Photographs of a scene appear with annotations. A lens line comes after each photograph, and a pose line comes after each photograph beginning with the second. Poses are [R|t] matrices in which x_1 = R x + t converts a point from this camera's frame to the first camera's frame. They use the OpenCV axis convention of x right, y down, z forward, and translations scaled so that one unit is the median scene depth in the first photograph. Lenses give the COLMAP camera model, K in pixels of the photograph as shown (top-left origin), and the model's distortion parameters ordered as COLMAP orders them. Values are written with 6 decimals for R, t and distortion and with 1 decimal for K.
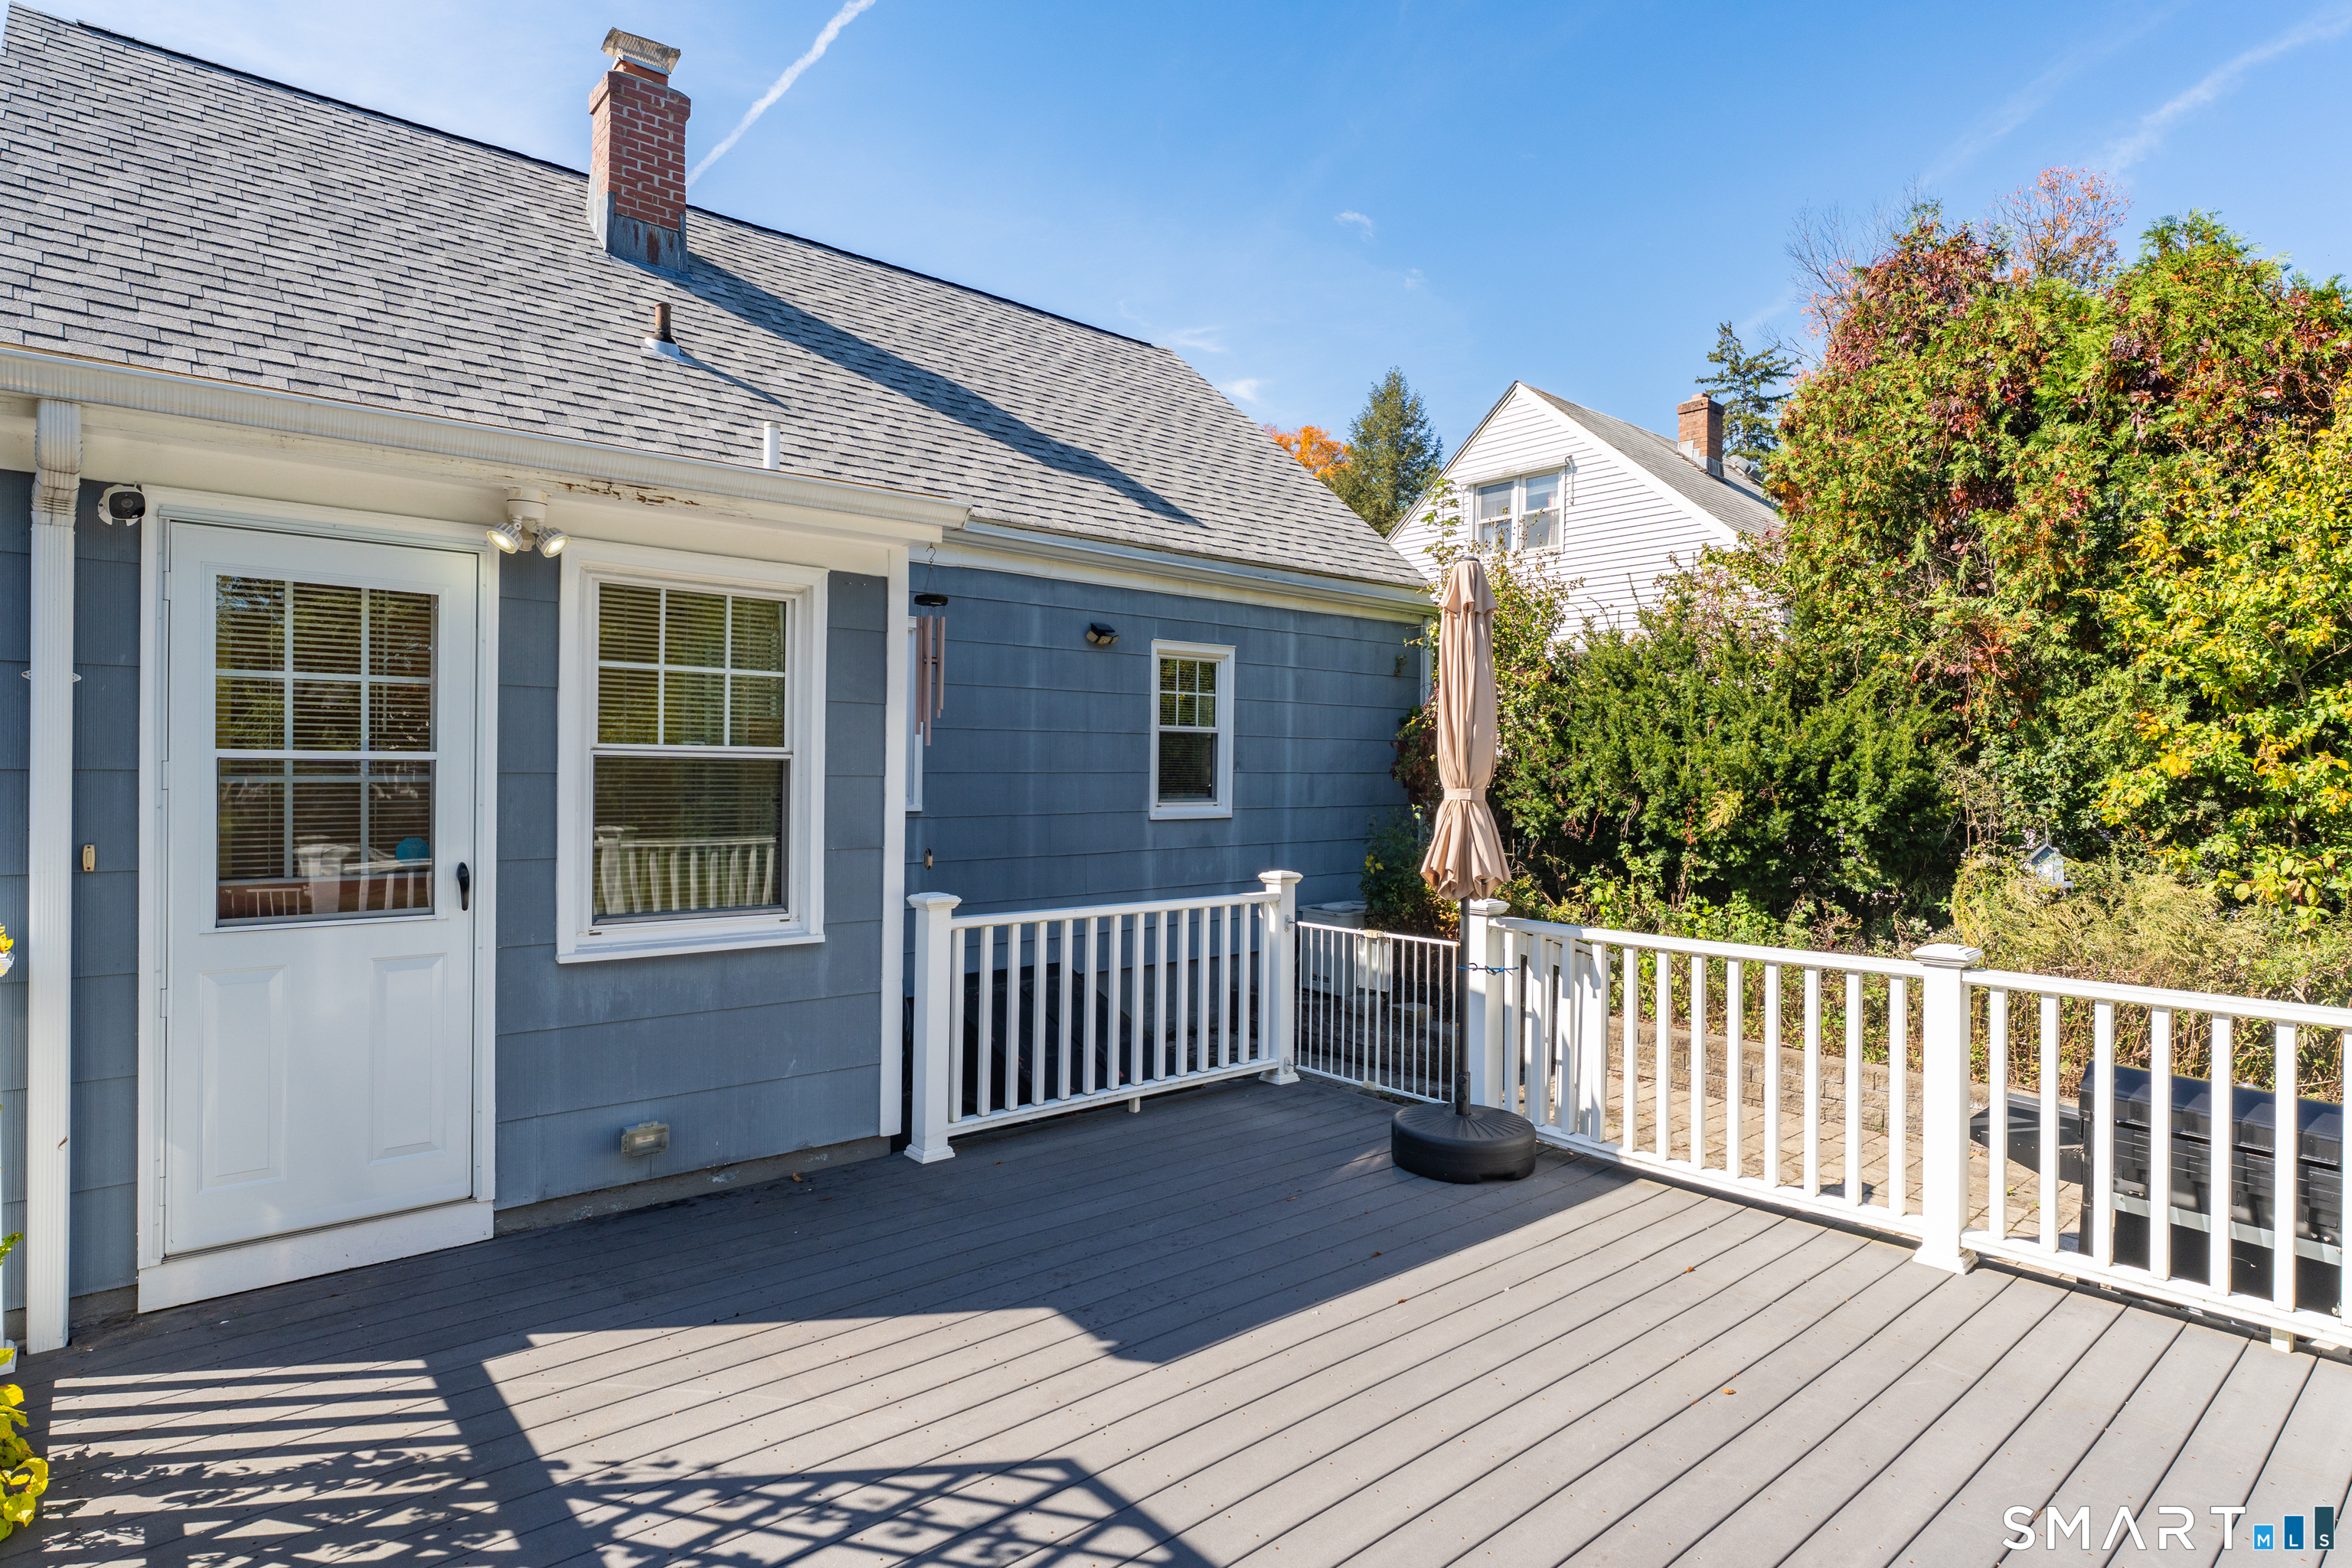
lens RADIAL K [[1229.0, 0, 1173.5], [0, 1229.0, 770.0], [0, 0, 1]] dist [-0.001599, 0.000374]
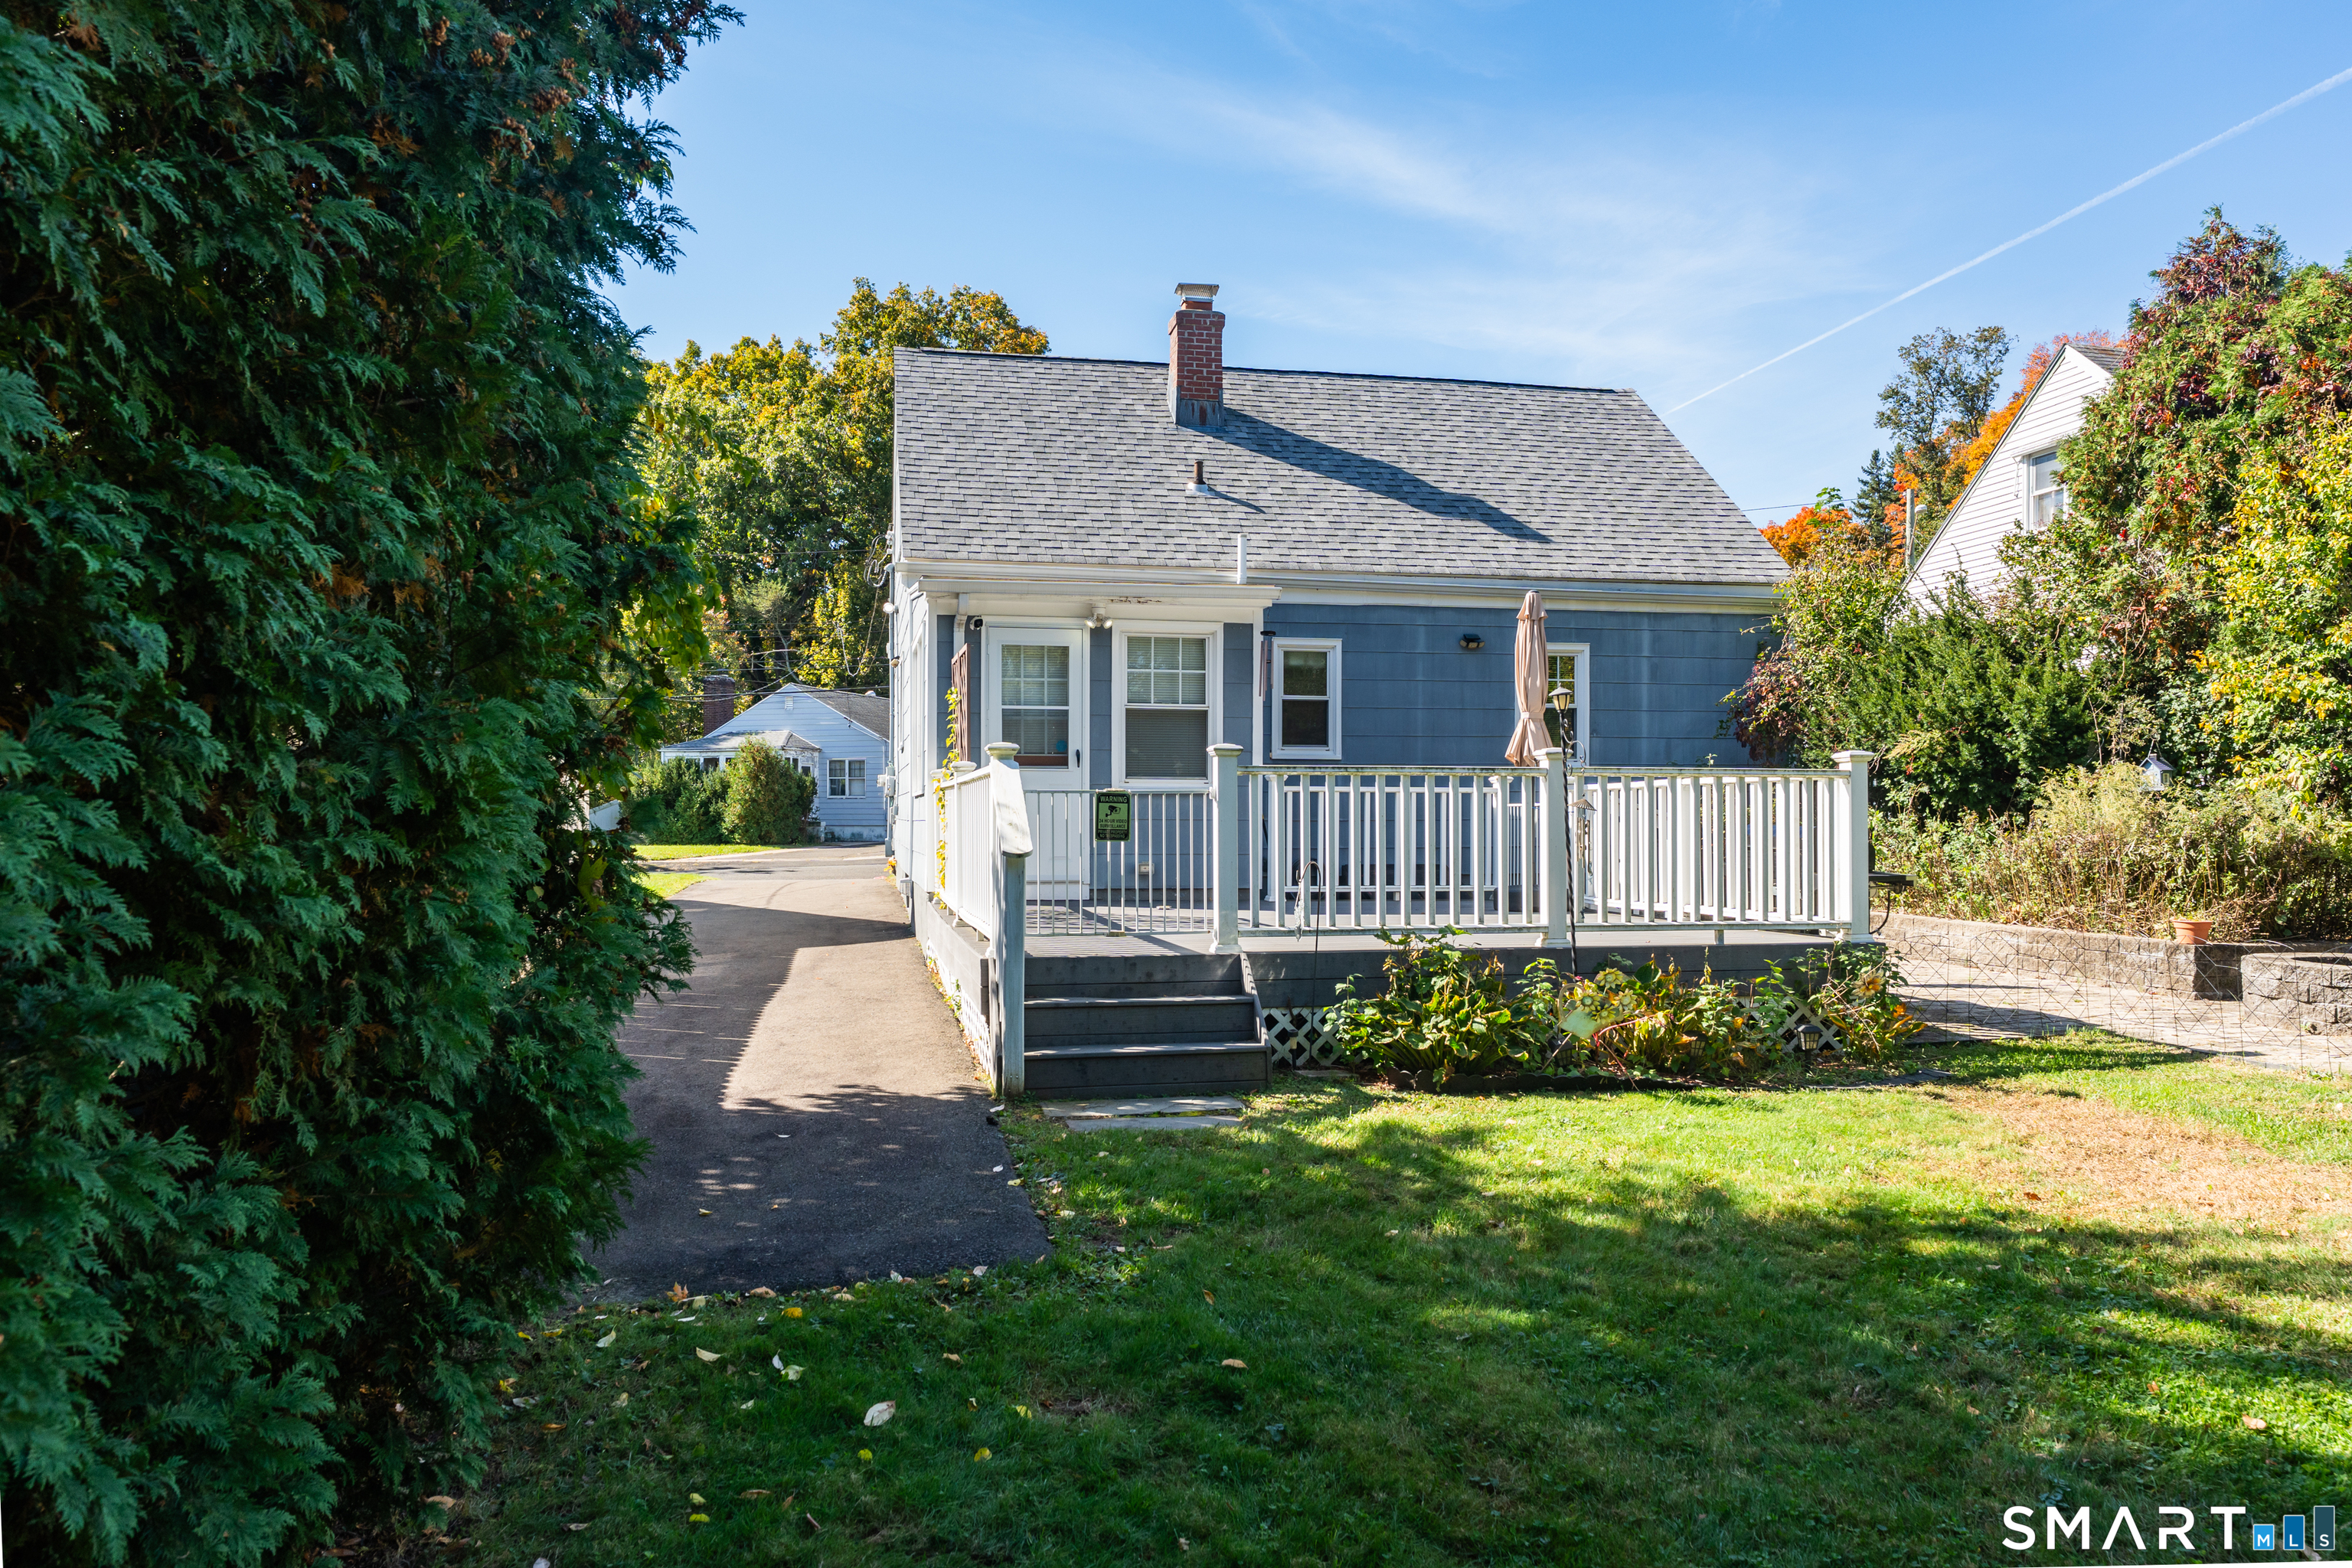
lens RADIAL K [[1542.8, 0, 1169.3], [0, 1542.8, 793.0], [0, 0, 1]] dist [0.002761, 0.001049]
pose [[0.870163, -0.016169, -0.492499, 0.533782], [0.006665, 0.999756, -0.021047, 0.107115], [0.492719, 0.015031, 0.870059, -0.777670]]
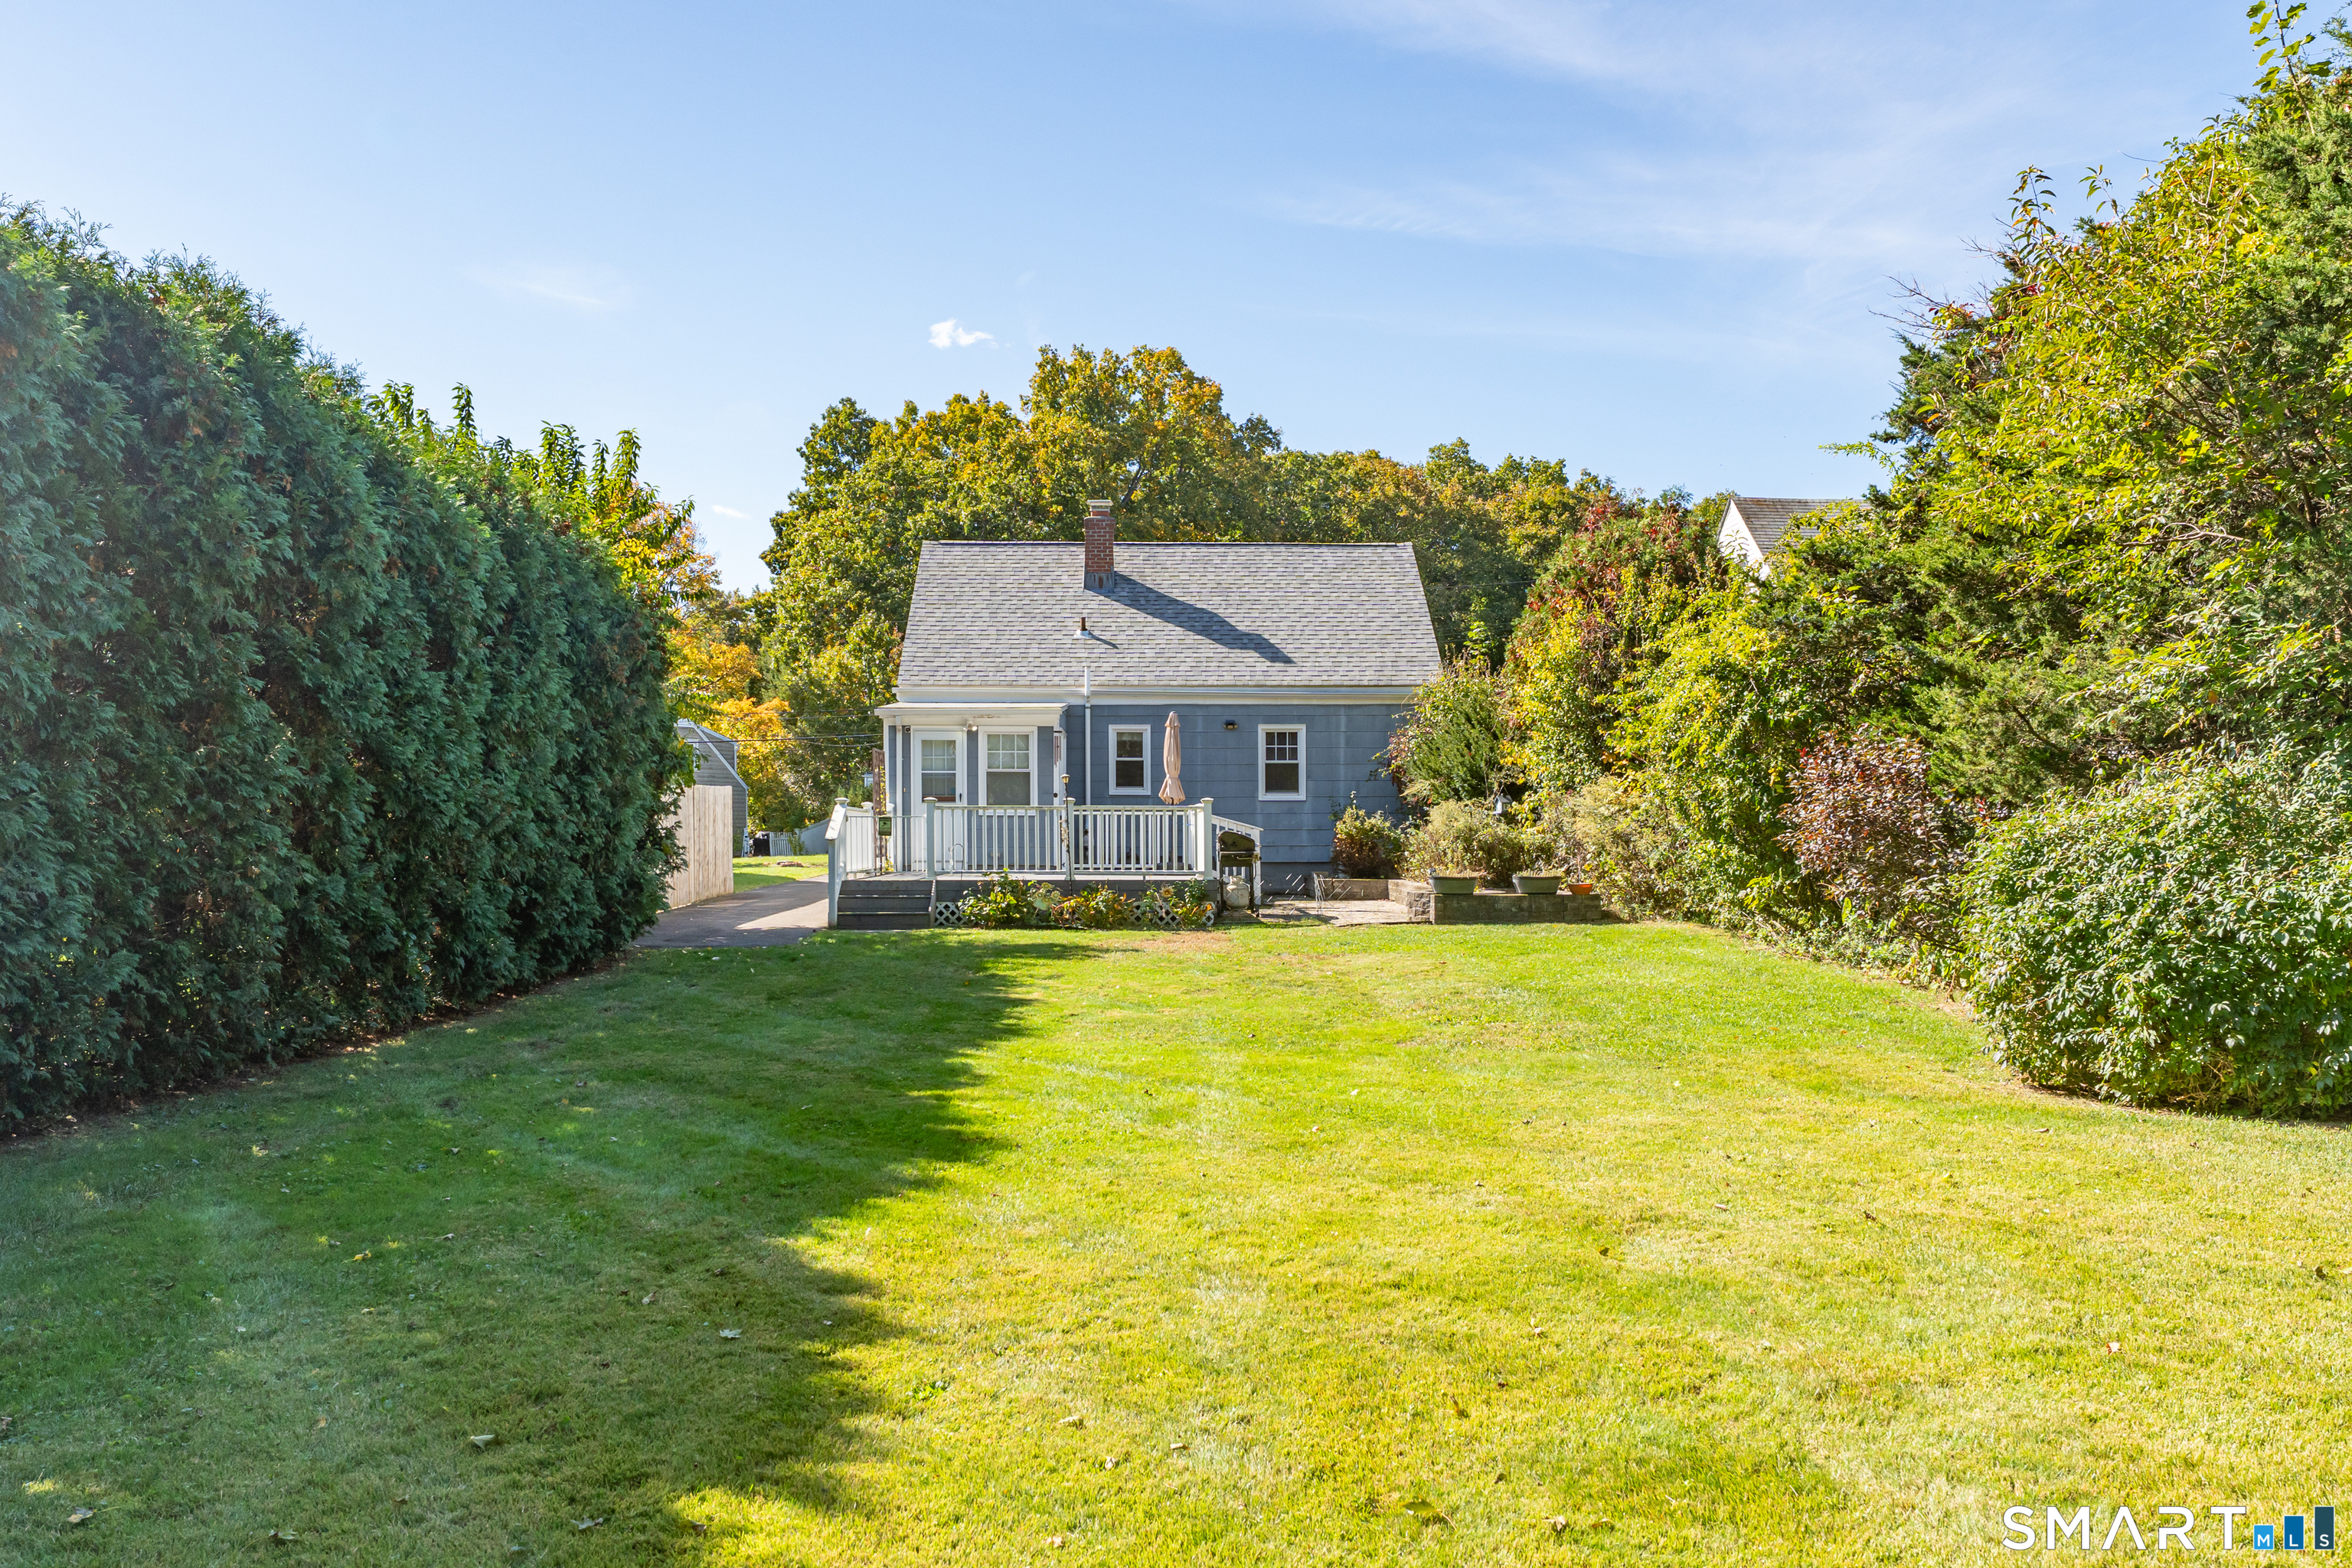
lens RADIAL K [[1653.3, 0, 1176.0], [0, 1653.3, 784.0], [0, 0, 1]] dist [-0.003331, -0.000365]
pose [[0.777640, -0.028555, -0.628061, 1.952580], [0.006652, 0.999286, -0.037196, 0.132617], [0.628675, 0.024747, 0.777274, -1.657767]]
